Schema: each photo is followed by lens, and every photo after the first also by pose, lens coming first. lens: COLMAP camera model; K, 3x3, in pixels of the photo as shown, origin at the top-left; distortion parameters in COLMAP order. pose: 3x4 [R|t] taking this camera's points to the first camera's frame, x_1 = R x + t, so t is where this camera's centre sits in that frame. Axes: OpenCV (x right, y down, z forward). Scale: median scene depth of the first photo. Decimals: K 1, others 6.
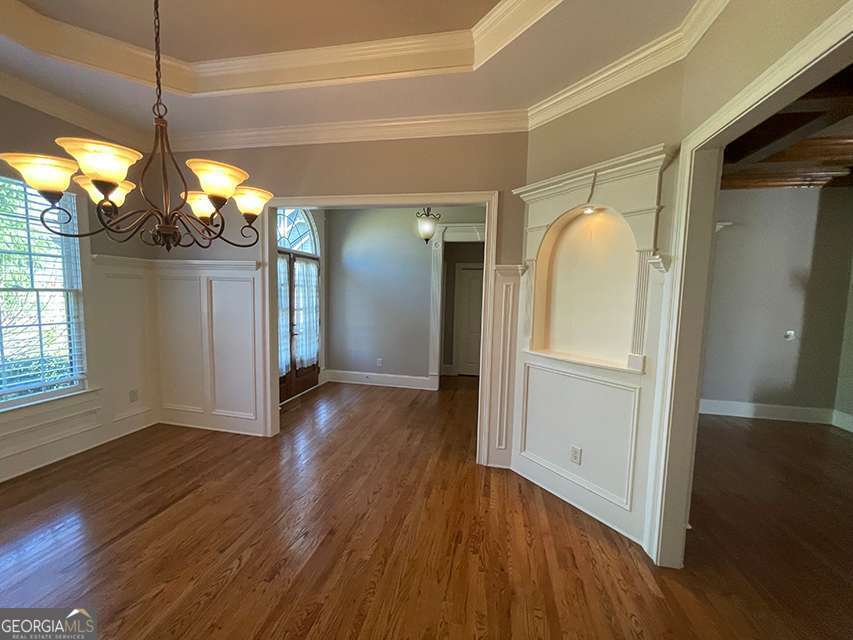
lens RADIAL K [[344.5, 0, 425.6], [0, 344.5, 319.0], [0, 0, 1]] dist [0.001457, -0.001016]
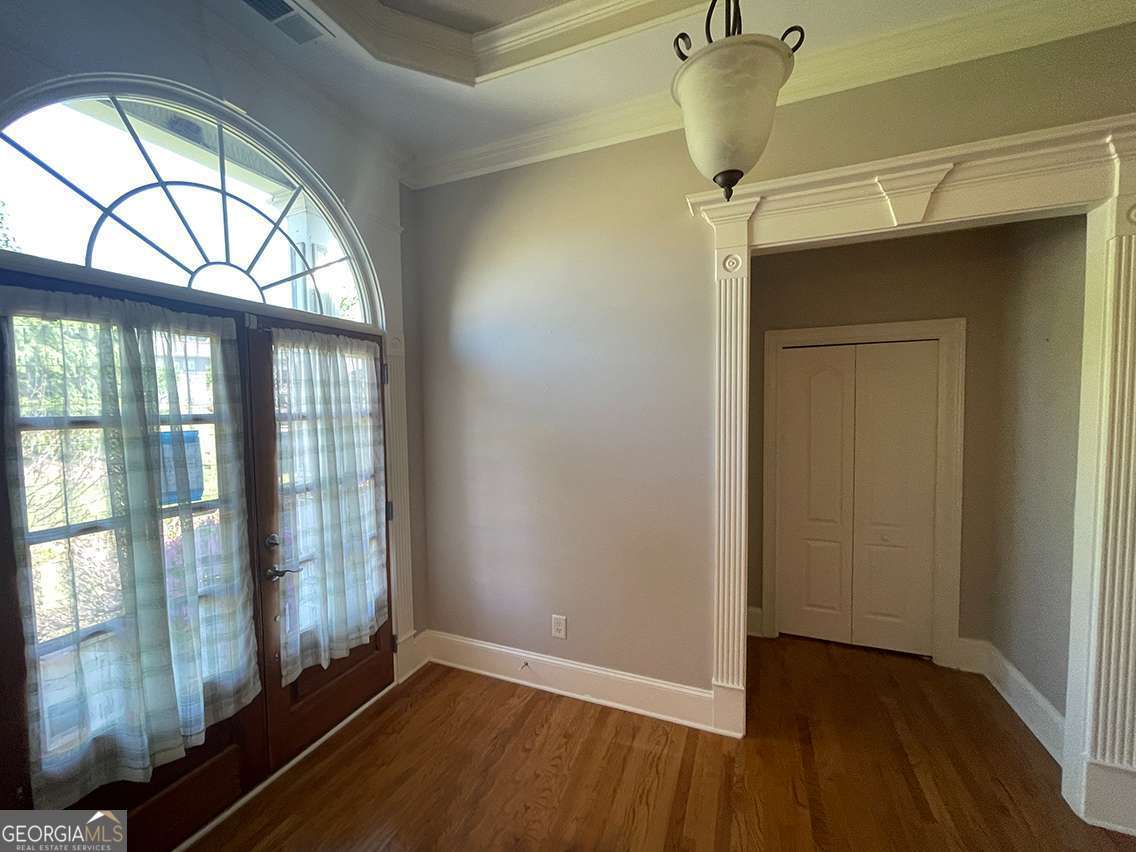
lens RADIAL K [[458.8, 0, 562.6], [0, 458.8, 429.6], [0, 0, 1]] dist [0.001457, -0.001016]
pose [[0.979047, -0.028277, -0.201660, -0.034186], [0.022470, 0.999266, -0.031027, -0.063950], [0.202389, 0.025846, 0.978964, 0.612221]]
